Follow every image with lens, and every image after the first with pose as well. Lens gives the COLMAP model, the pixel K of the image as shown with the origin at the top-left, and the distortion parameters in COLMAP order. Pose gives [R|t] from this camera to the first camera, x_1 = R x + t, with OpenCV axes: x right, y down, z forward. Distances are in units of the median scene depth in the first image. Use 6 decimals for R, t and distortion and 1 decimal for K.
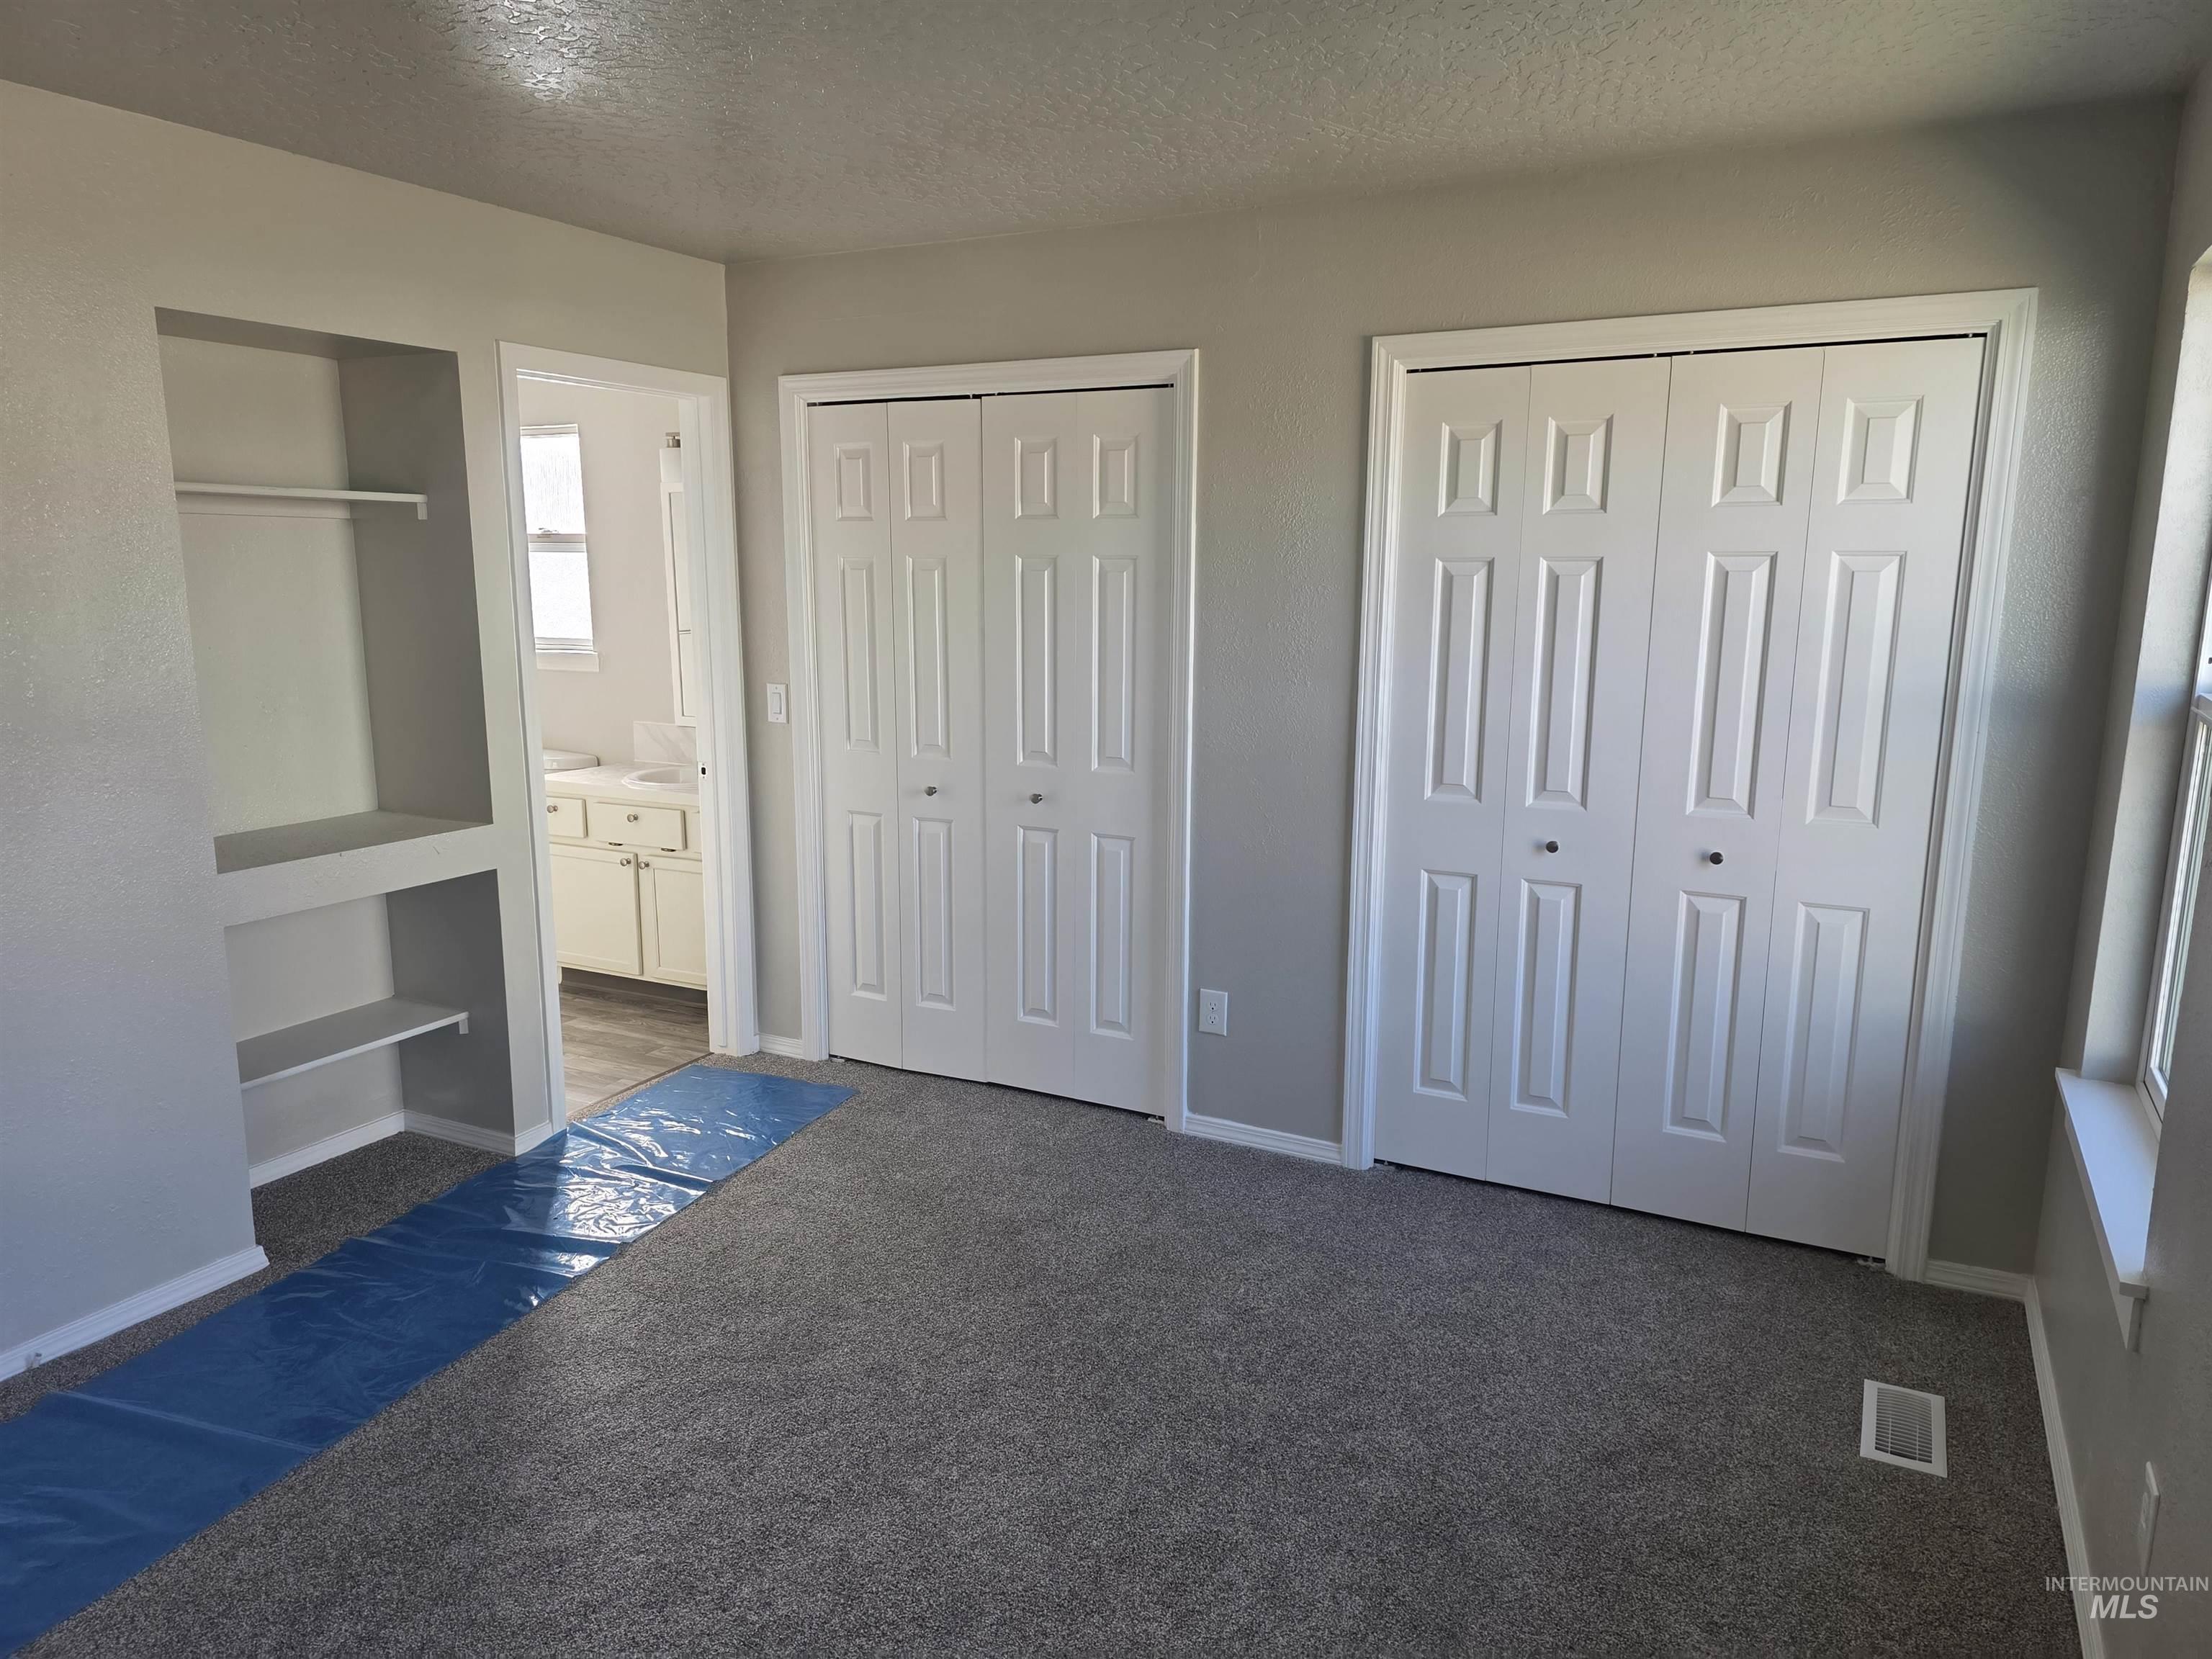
lens RADIAL K [[1482.9, 0, 1103.7], [0, 1482.9, 840.2], [0, 0, 1]] dist [0.083503, -0.100979]
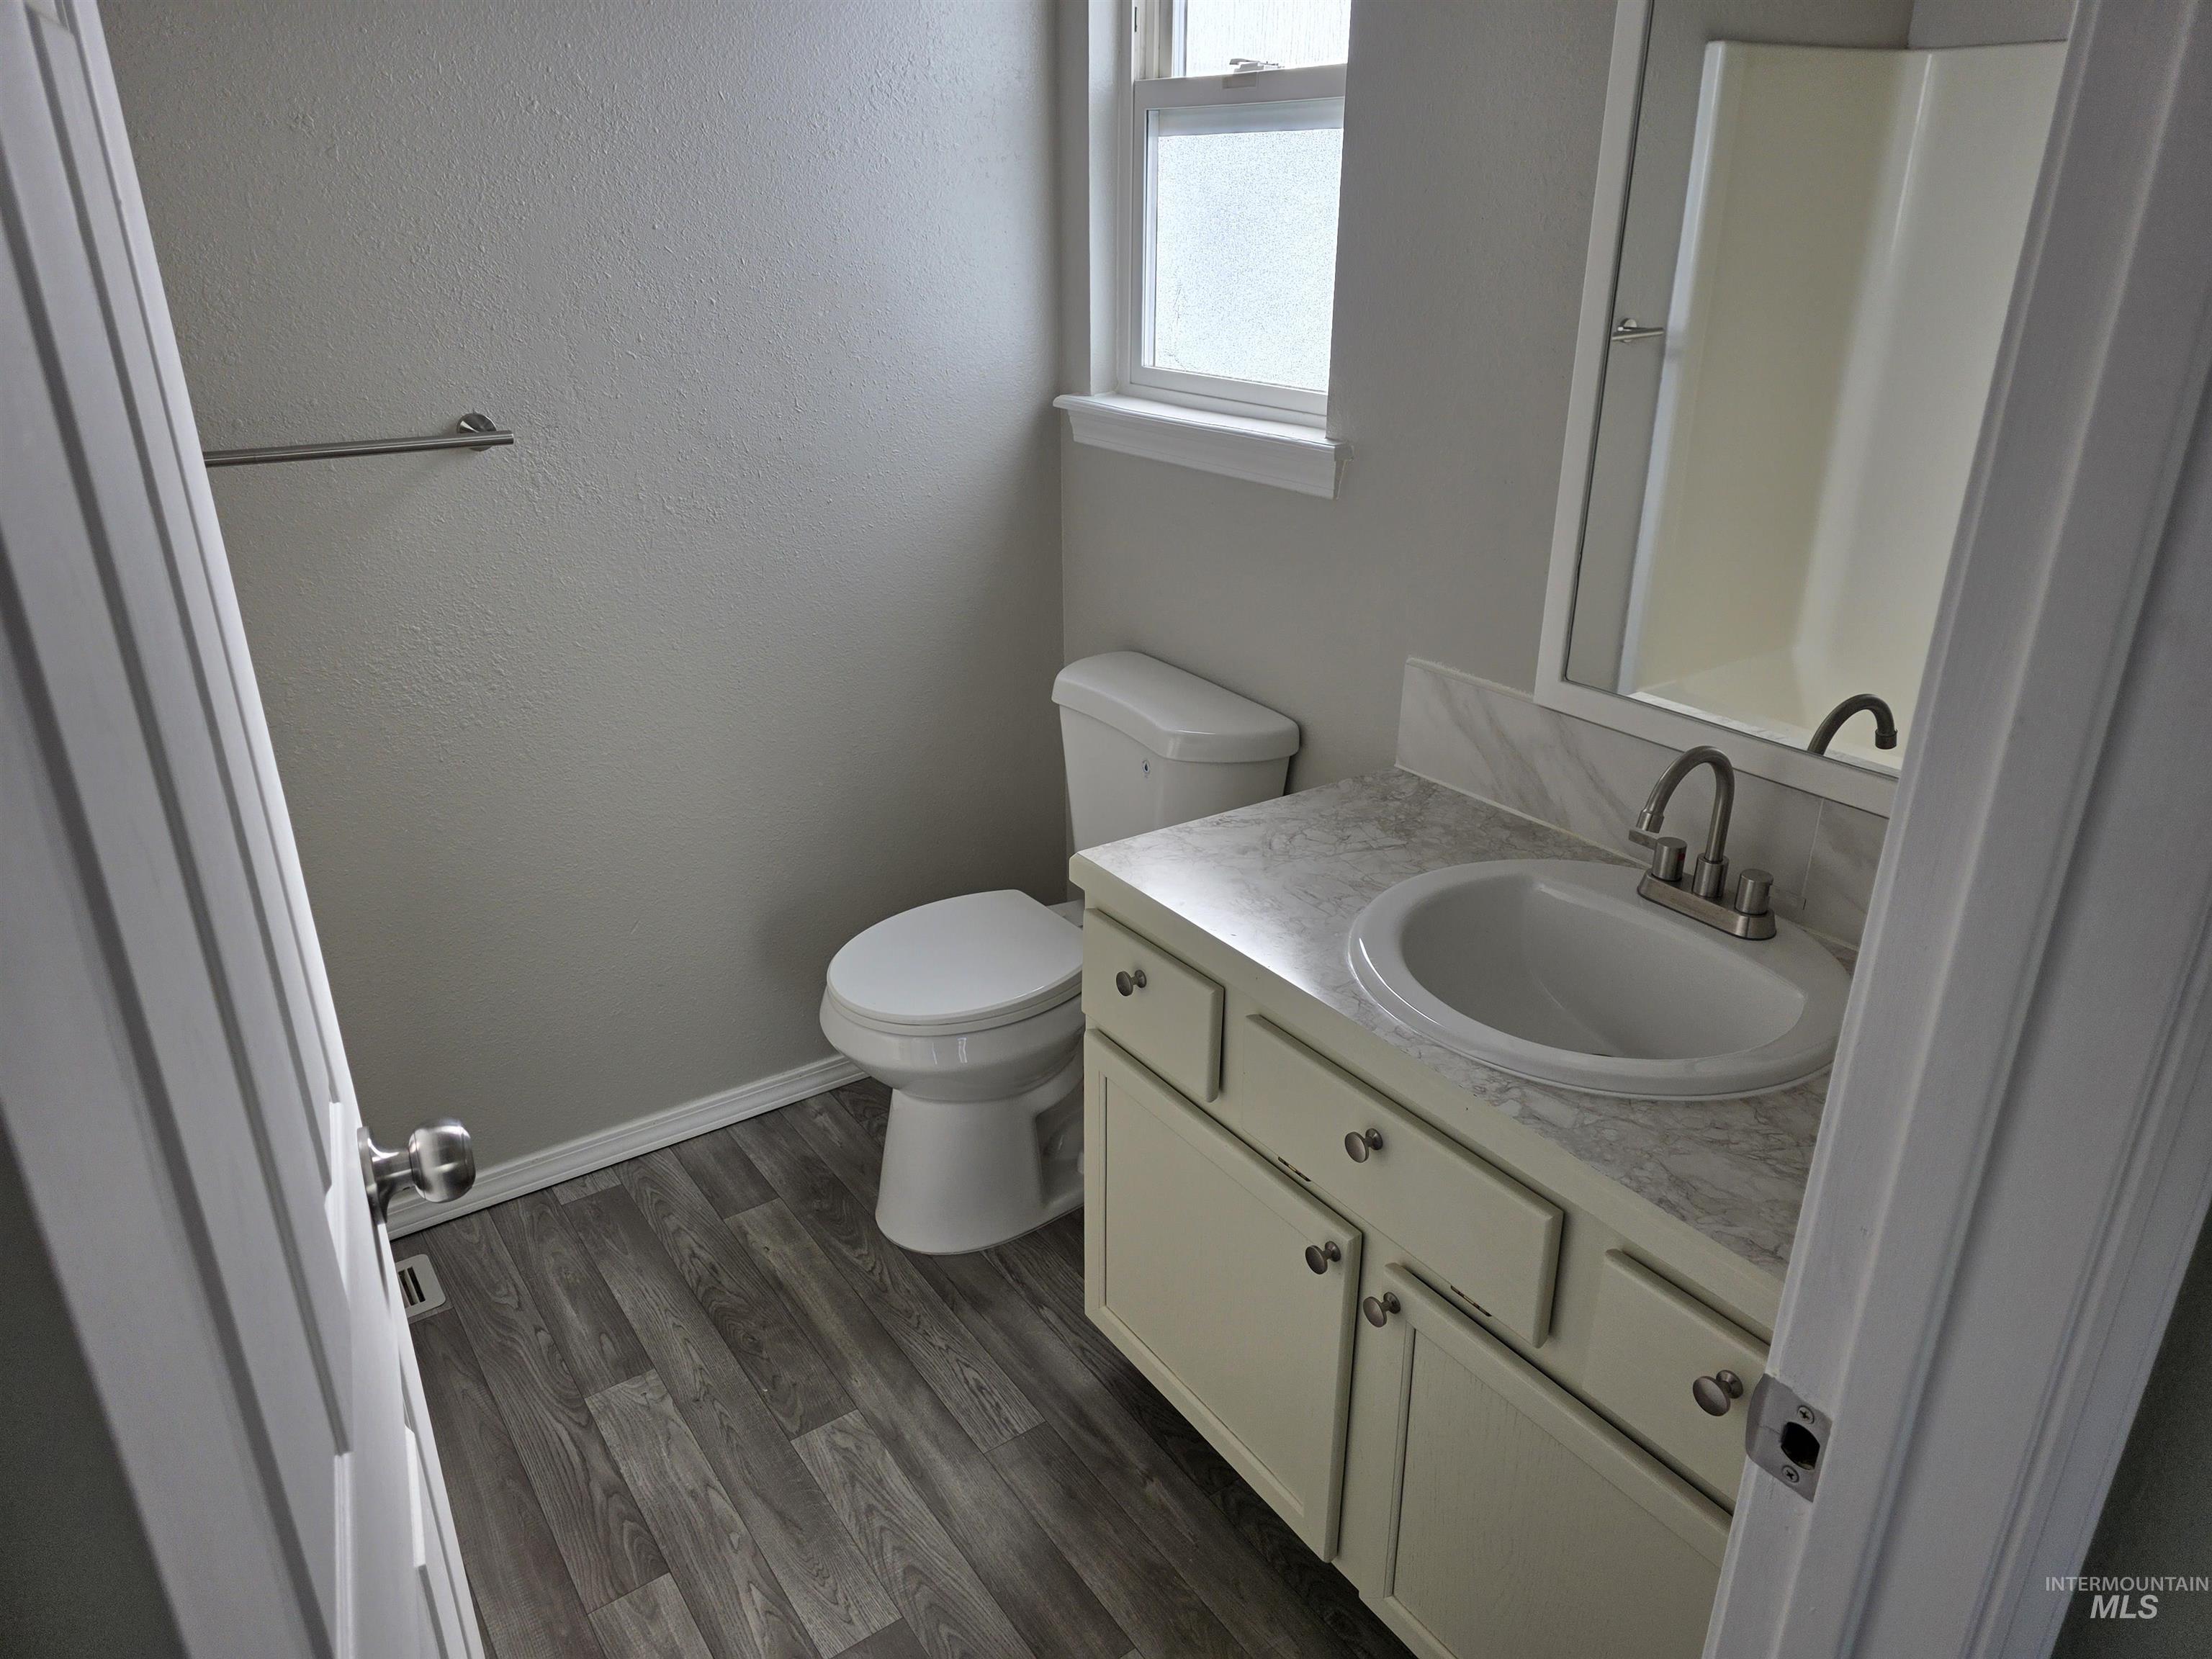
lens RADIAL K [[1482.9, 0, 1103.7], [0, 1482.9, 840.2], [0, 0, 1]] dist [0.083503, -0.100979]
pose [[0.881629, 0.180264, -0.436158, -0.223287], [-0.079635, 0.967748, 0.239001, -0.116597], [0.465175, -0.175977, 0.867551, 0.676346]]
